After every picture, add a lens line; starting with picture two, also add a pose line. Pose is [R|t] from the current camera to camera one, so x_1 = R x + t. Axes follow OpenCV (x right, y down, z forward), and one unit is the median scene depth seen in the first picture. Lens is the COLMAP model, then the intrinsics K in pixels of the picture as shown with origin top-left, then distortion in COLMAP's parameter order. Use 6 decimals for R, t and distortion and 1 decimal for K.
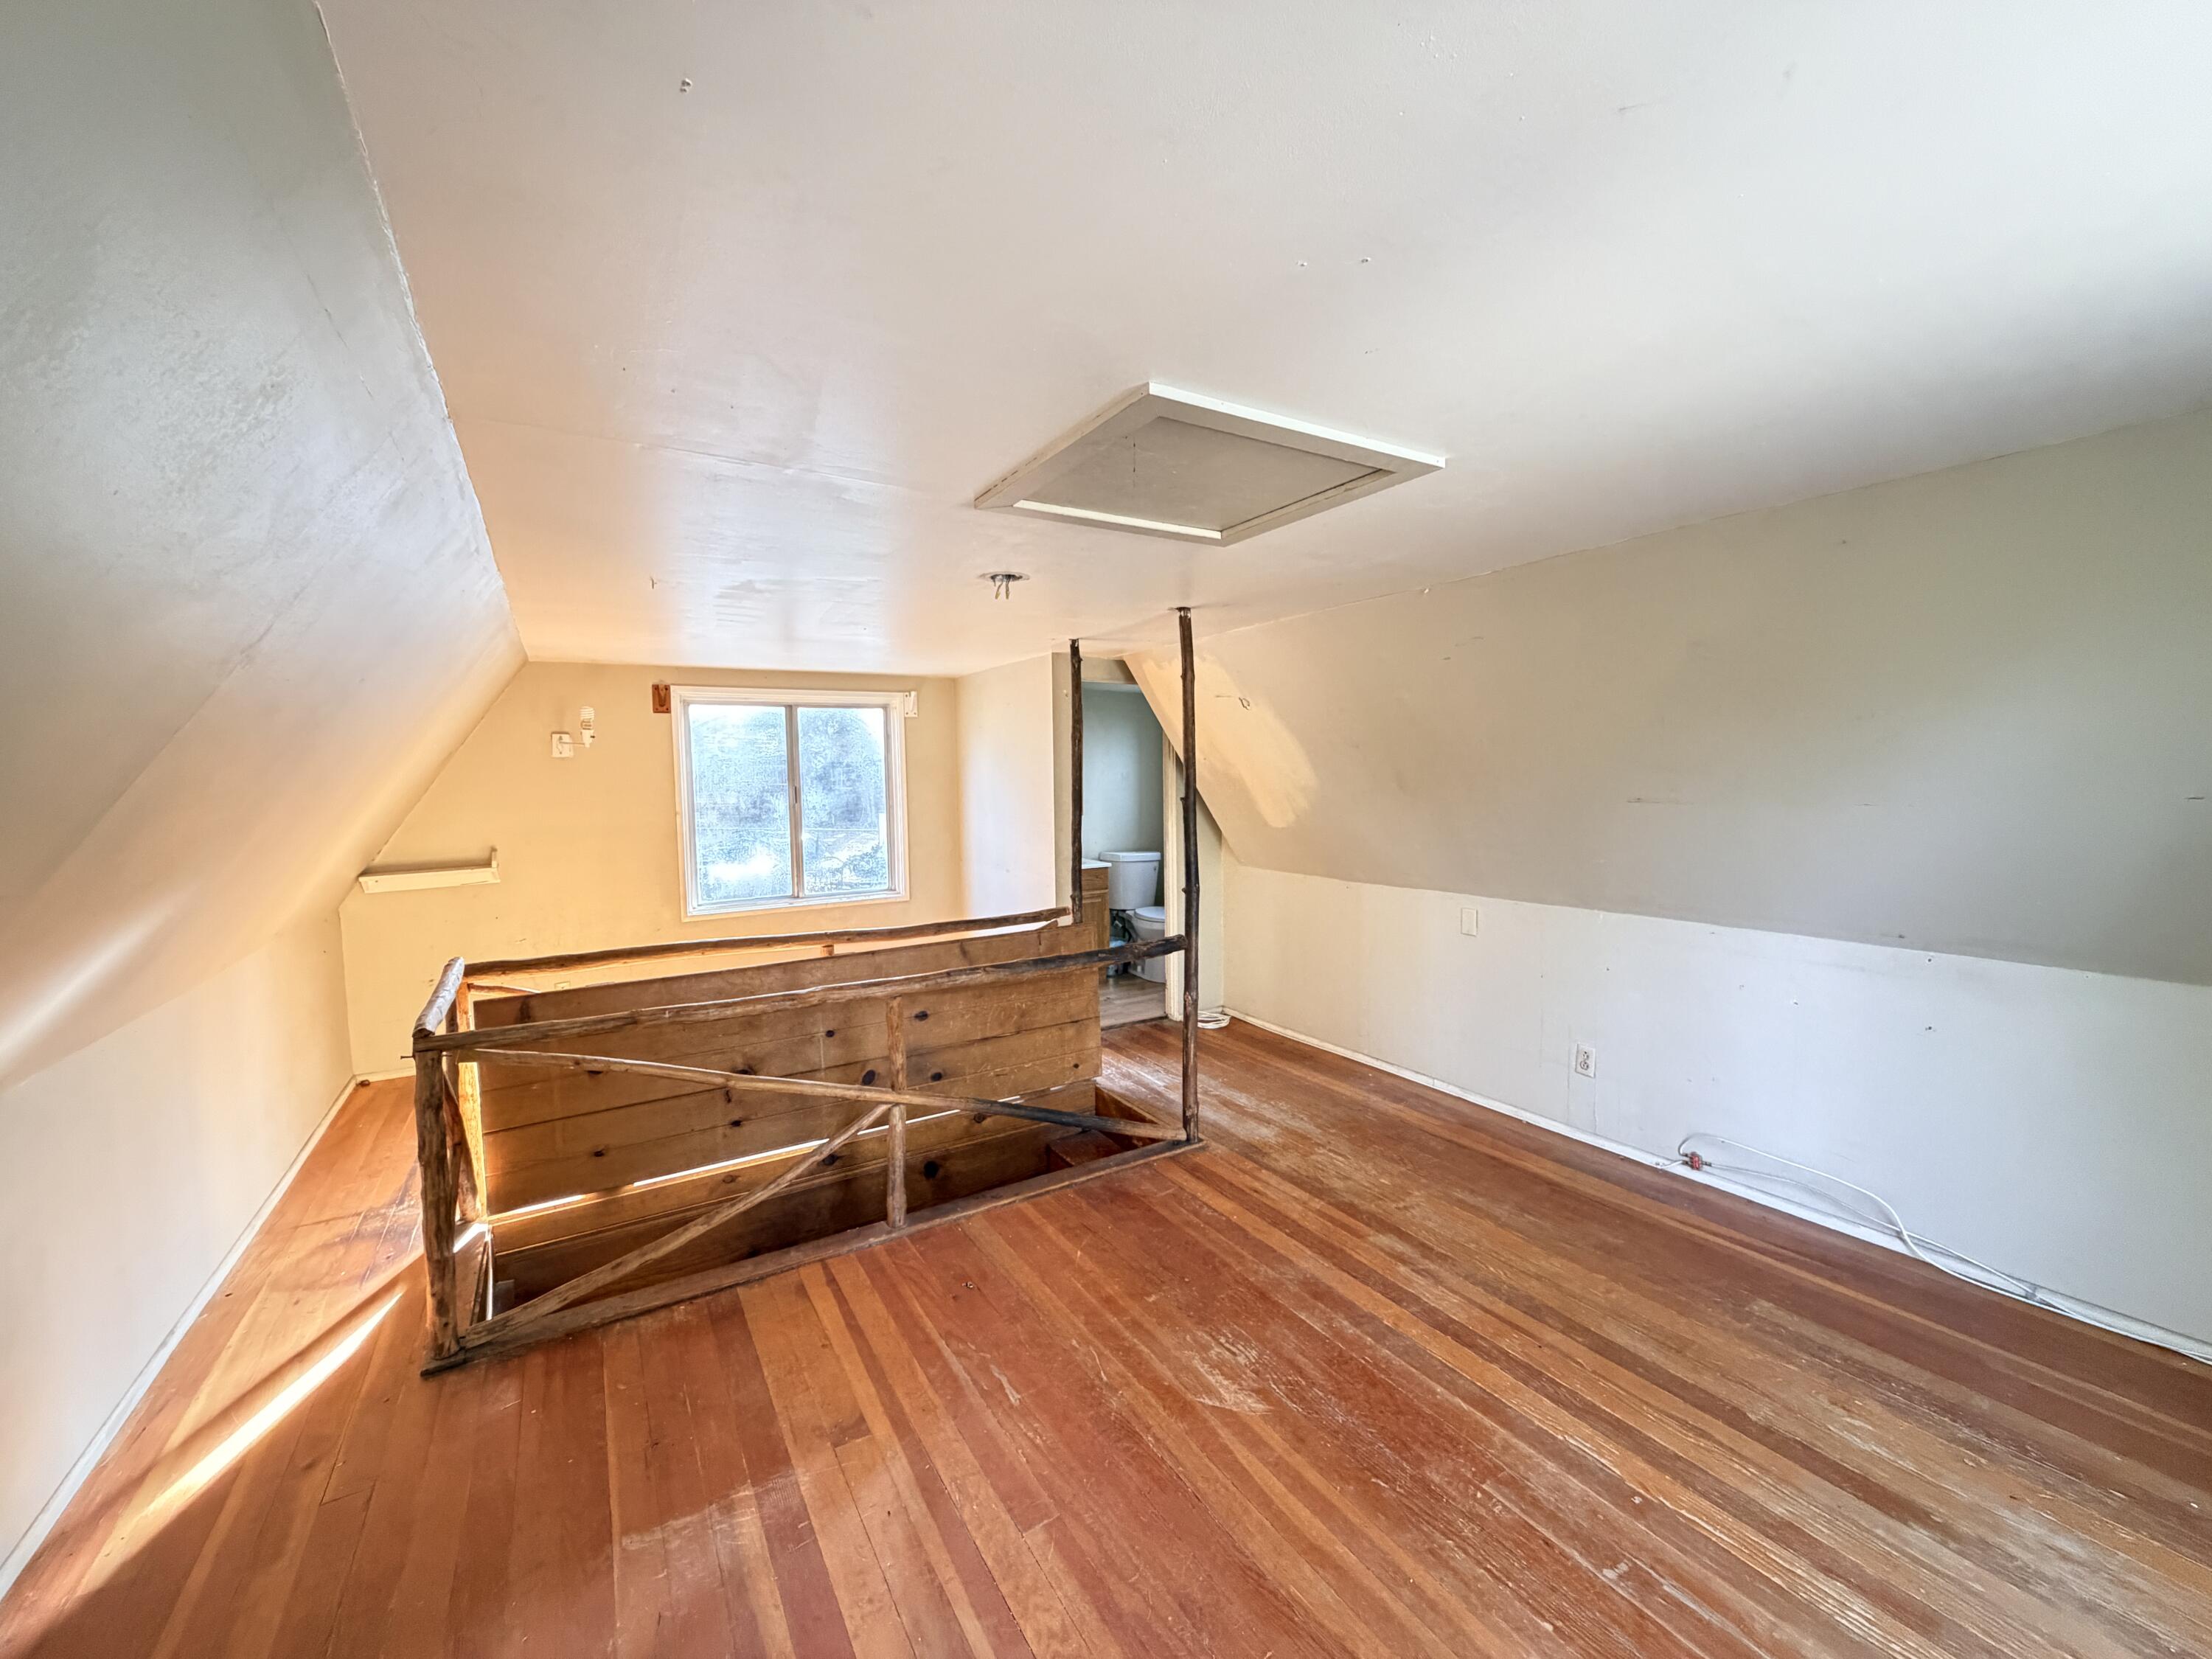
lens RADIAL K [[884.7, 0, 1104.3], [0, 884.7, 832.6], [0, 0, 1]] dist [0.001818, 0.000249]
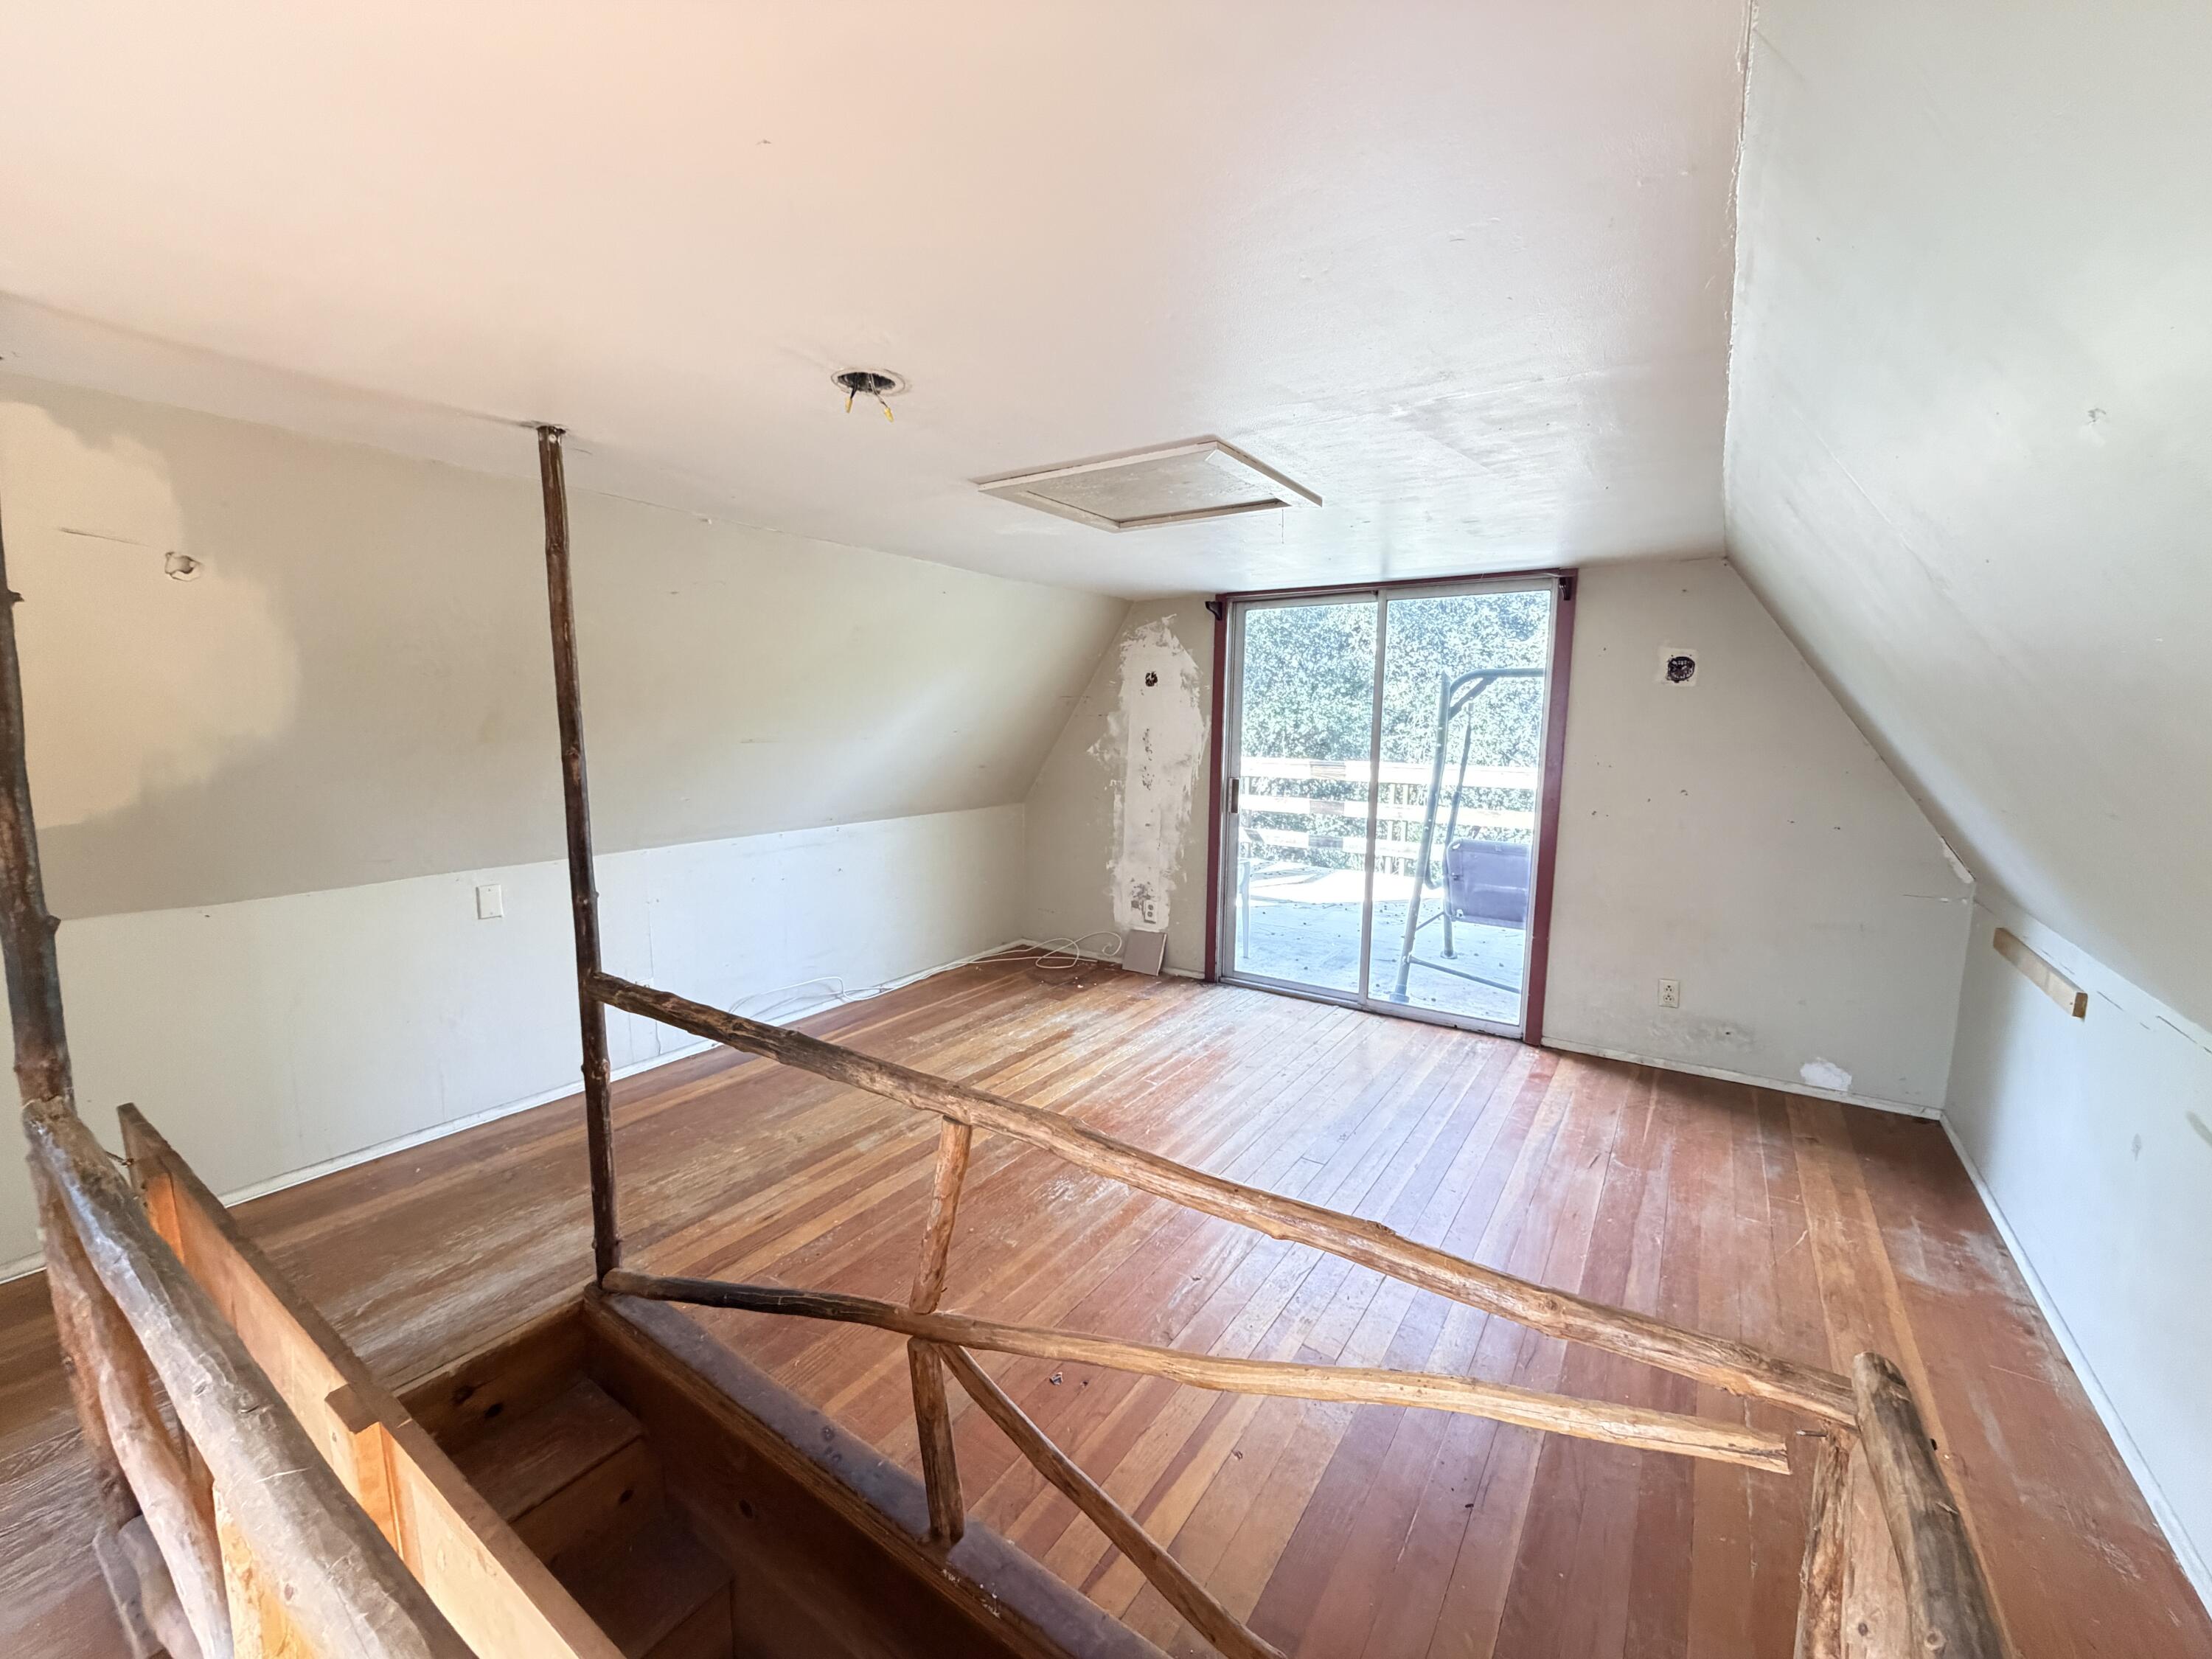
lens RADIAL K [[884.7, 0, 1095.2], [0, 884.7, 829.1], [0, 0, 1]] dist [0.001818, 0.000249]
pose [[-0.406057, -0.105673, 0.907717, -0.781225], [0.061953, 0.987823, 0.142712, -0.066819], [-0.911745, 0.114185, -0.394566, 1.166259]]
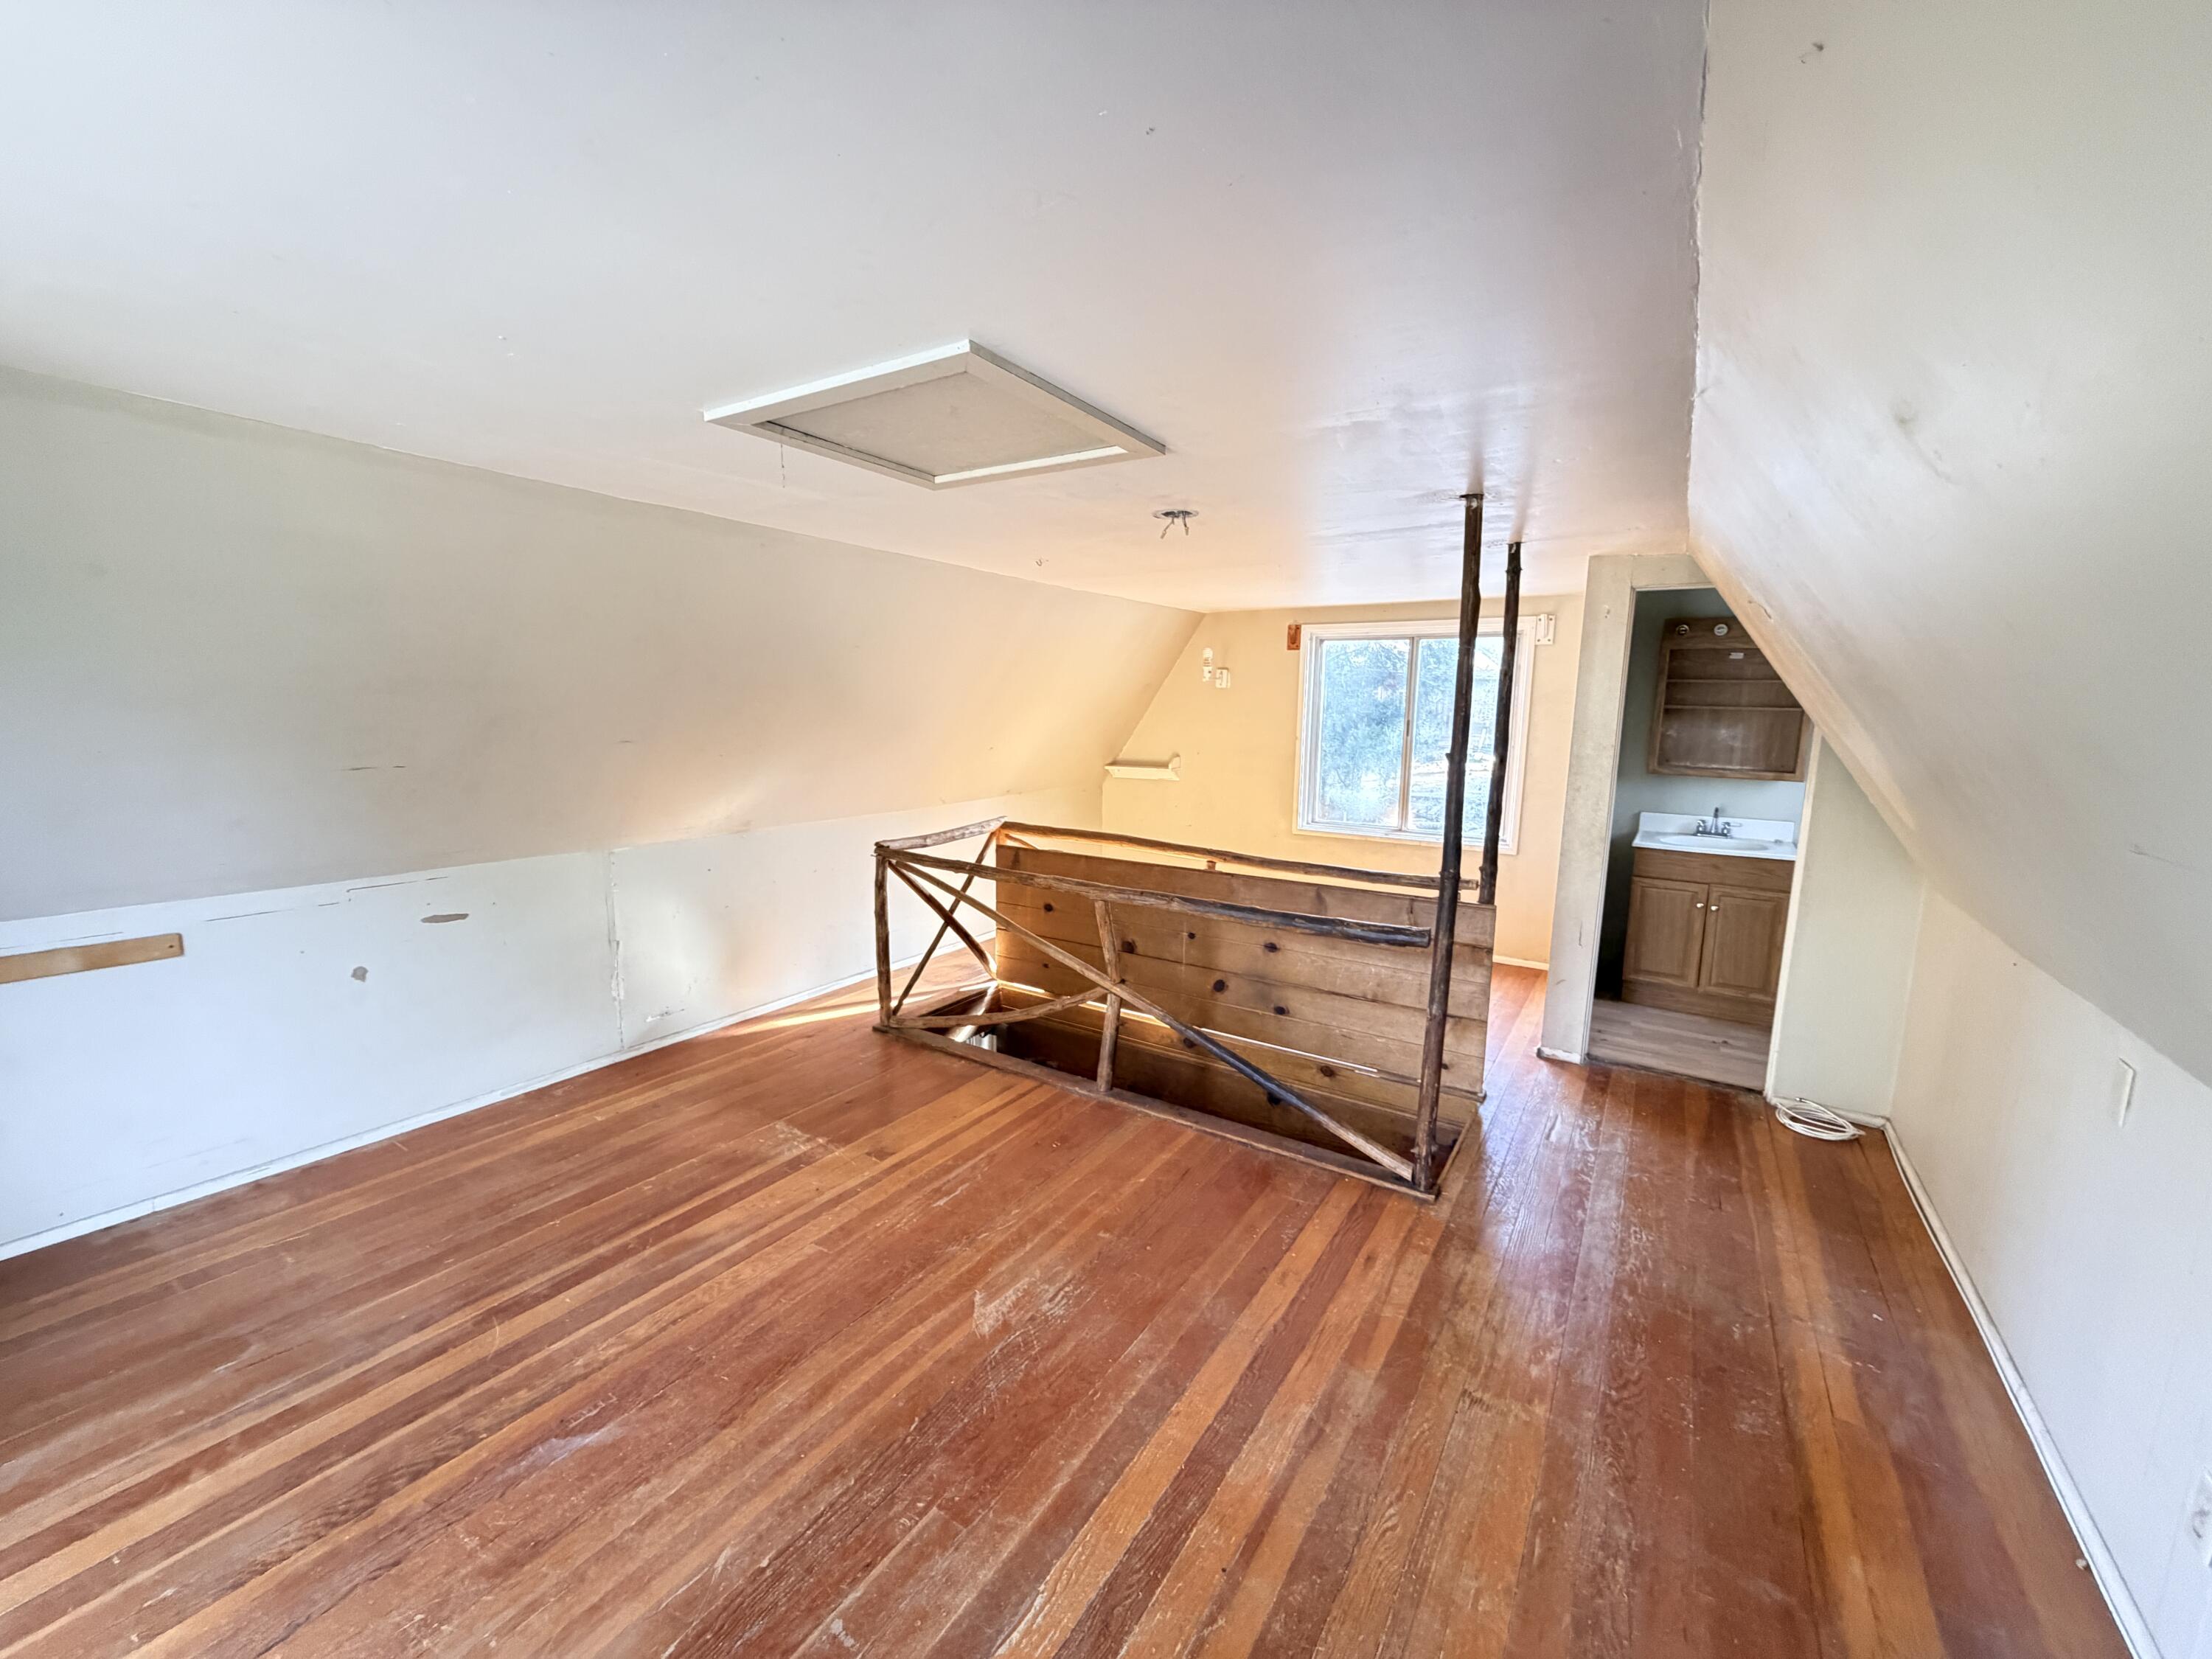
lens RADIAL K [[884.7, 0, 1091.6], [0, 884.7, 828.4], [0, 0, 1]] dist [0.001818, 0.000249]
pose [[0.421963, 0.152967, -0.893615, 0.821562], [-0.083298, 0.988036, 0.129796, -0.061010], [0.902778, 0.019667, 0.429657, 0.502644]]
